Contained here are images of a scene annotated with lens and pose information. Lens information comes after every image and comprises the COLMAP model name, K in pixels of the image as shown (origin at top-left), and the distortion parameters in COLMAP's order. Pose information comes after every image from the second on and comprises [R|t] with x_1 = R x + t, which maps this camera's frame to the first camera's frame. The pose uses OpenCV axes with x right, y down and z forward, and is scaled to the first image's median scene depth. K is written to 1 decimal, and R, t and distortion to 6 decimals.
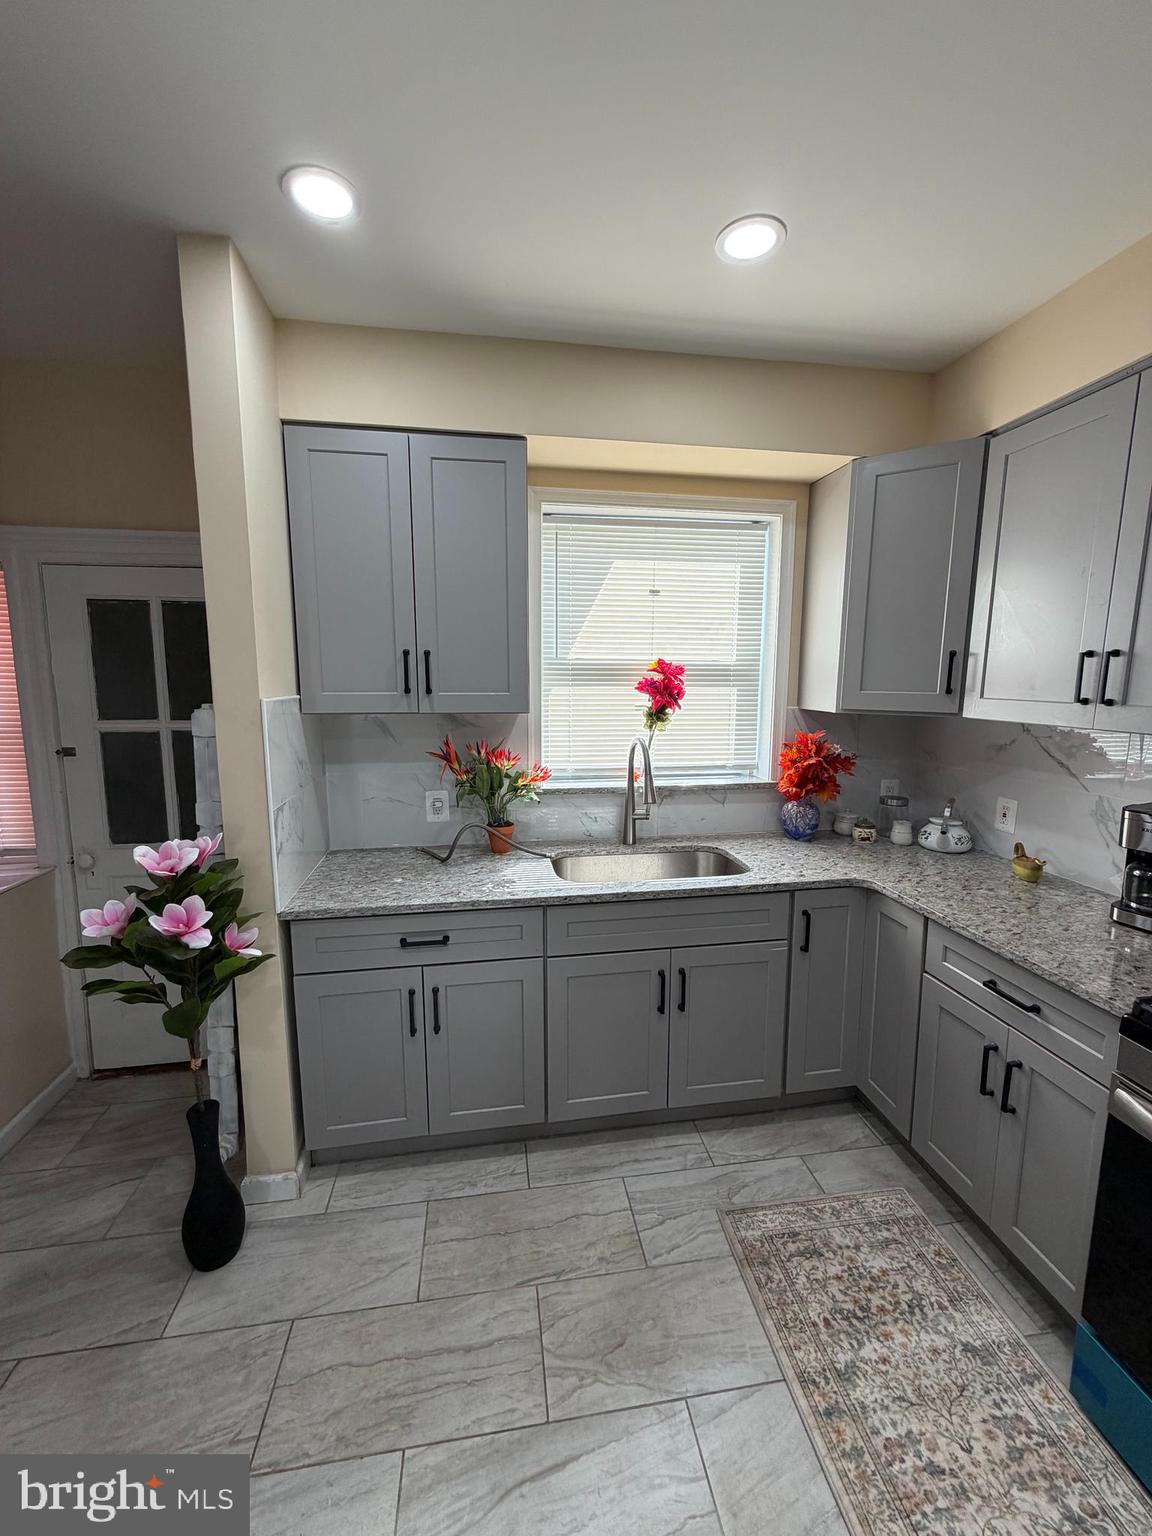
lens RADIAL K [[611.4, 0, 577.0], [0, 611.4, 762.3], [0, 0, 1]] dist [-0.001921, 0.000738]
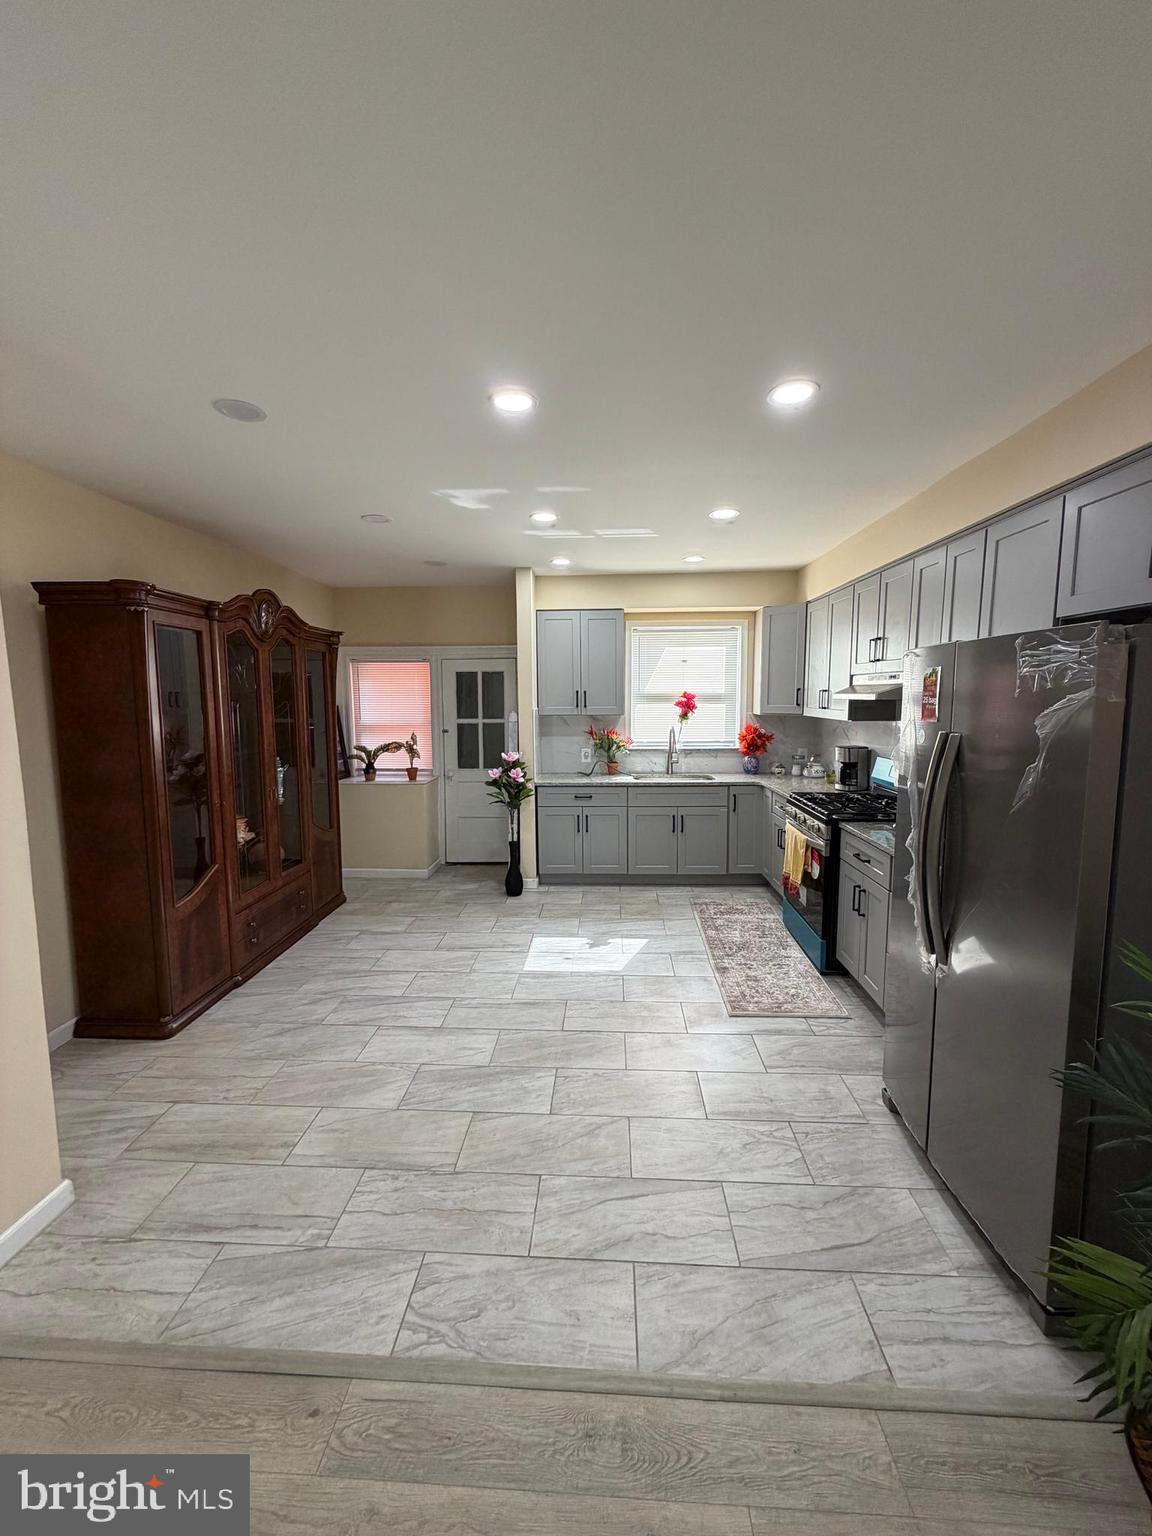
lens RADIAL K [[611.4, 0, 577.5], [0, 611.4, 763.2], [0, 0, 1]] dist [-0.001921, 0.000738]
pose [[0.979299, 0.011340, -0.202101, 0.260570], [-0.017257, 0.999472, -0.027540, 0.203664], [0.201682, 0.030457, 0.978977, -1.591219]]
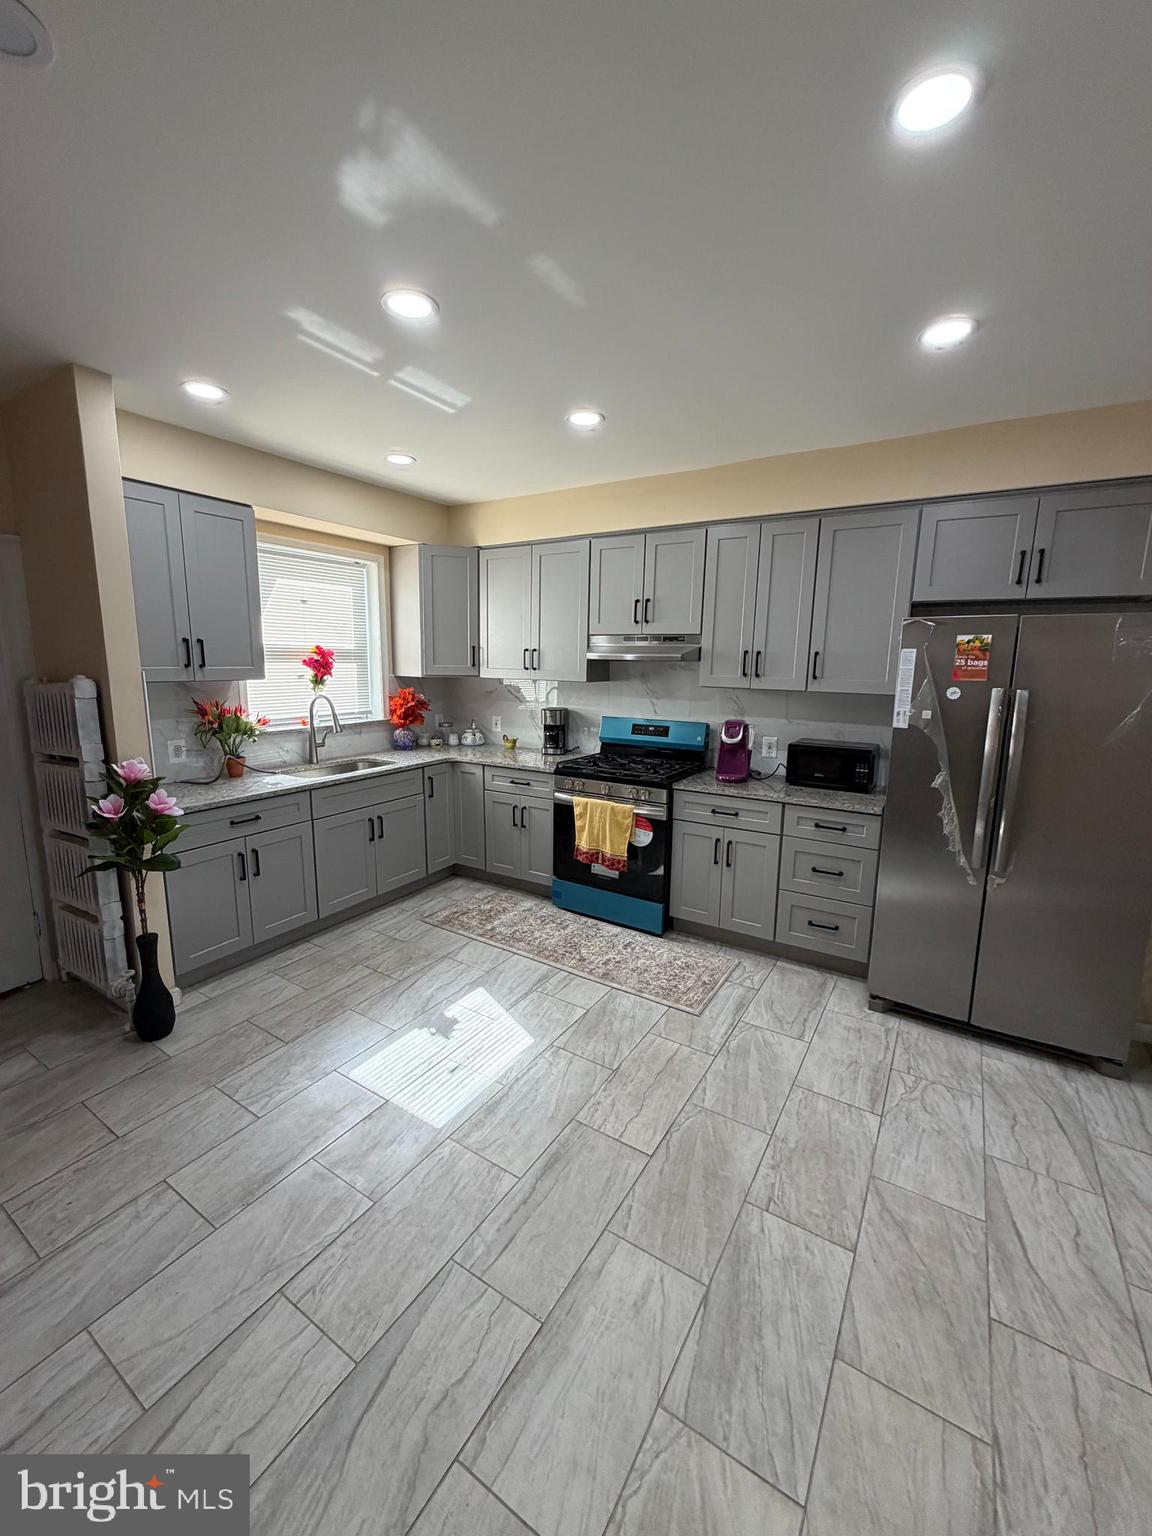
lens RADIAL K [[611.4, 0, 577.9], [0, 611.4, 761.5], [0, 0, 1]] dist [-0.001921, 0.000738]
pose [[0.654239, -0.120869, 0.746567, -0.814322], [0.093961, 0.992489, 0.078342, 0.087389], [-0.750428, 0.018894, 0.660682, -0.696489]]
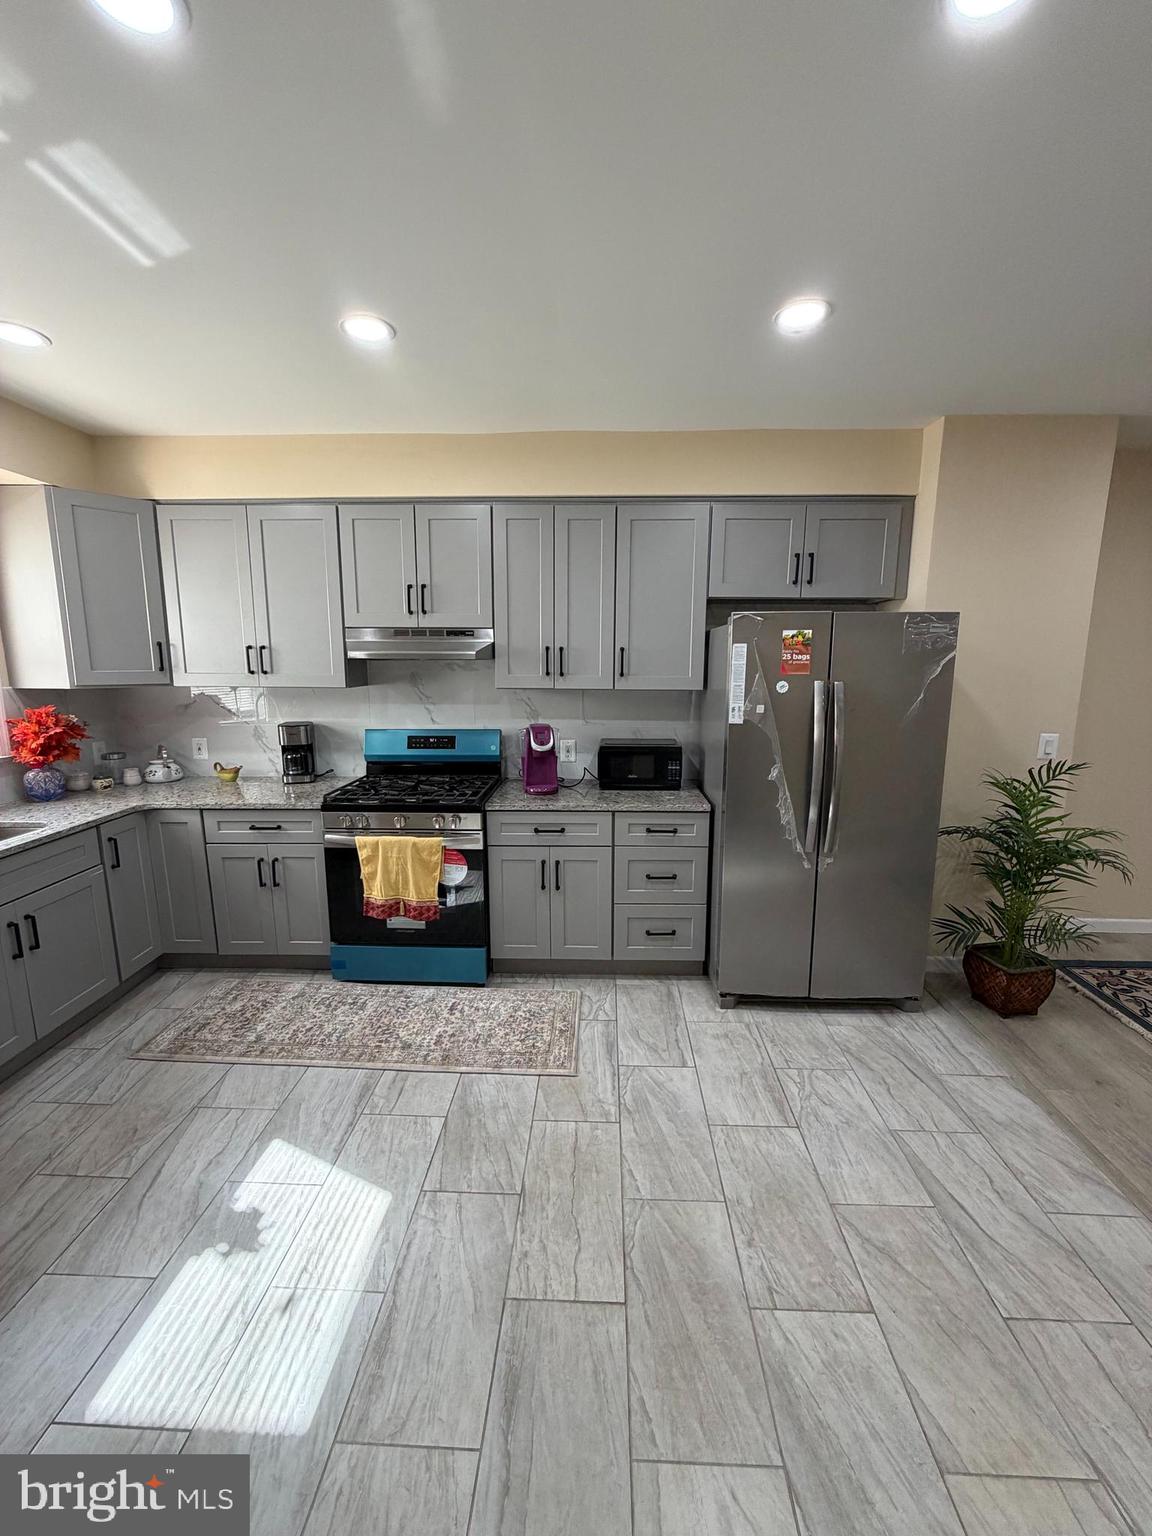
lens RADIAL K [[611.4, 0, 578.0], [0, 611.4, 761.9], [0, 0, 1]] dist [-0.001921, 0.000738]
pose [[0.191300, -0.167457, 0.967141, -0.708893], [0.135941, 0.980363, 0.142857, 0.032065], [-0.972072, 0.104145, 0.210307, -0.289878]]
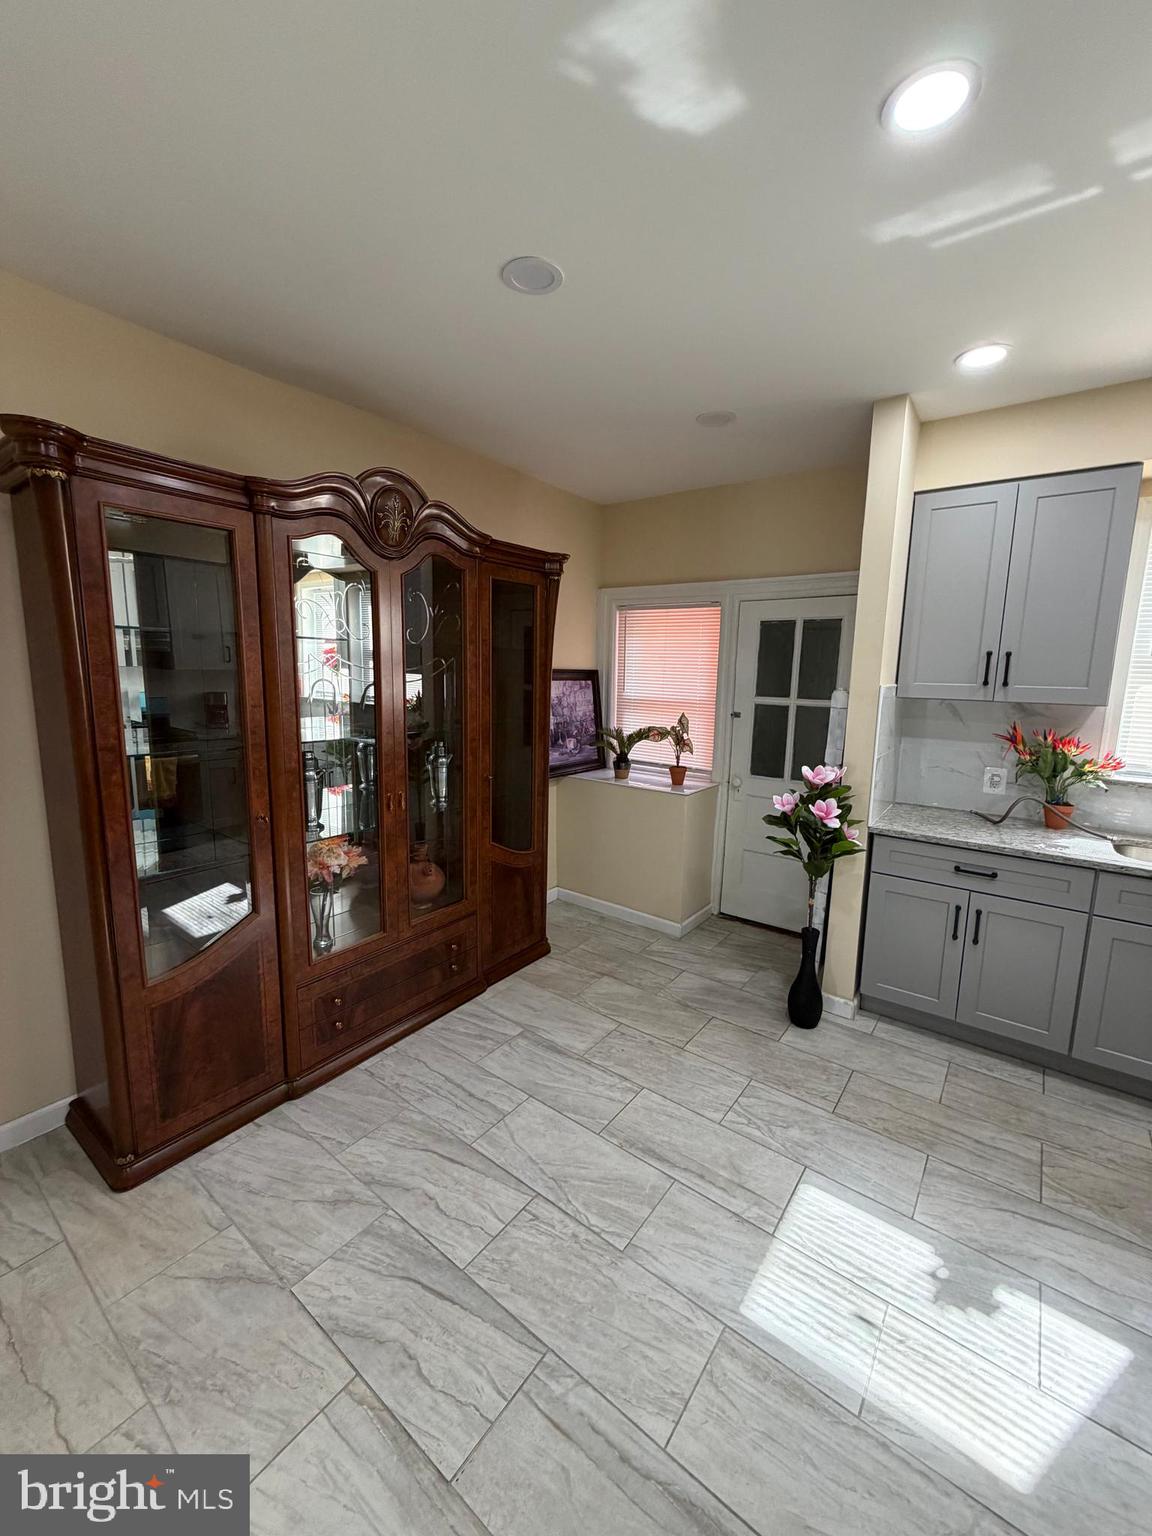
lens RADIAL K [[611.4, 0, 577.6], [0, 611.4, 761.9], [0, 0, 1]] dist [-0.001921, 0.000738]
pose [[0.696391, 0.120036, -0.707552, 0.054795], [-0.113616, 0.991919, 0.056455, 0.073724], [0.708612, 0.041074, 0.704402, -0.520298]]
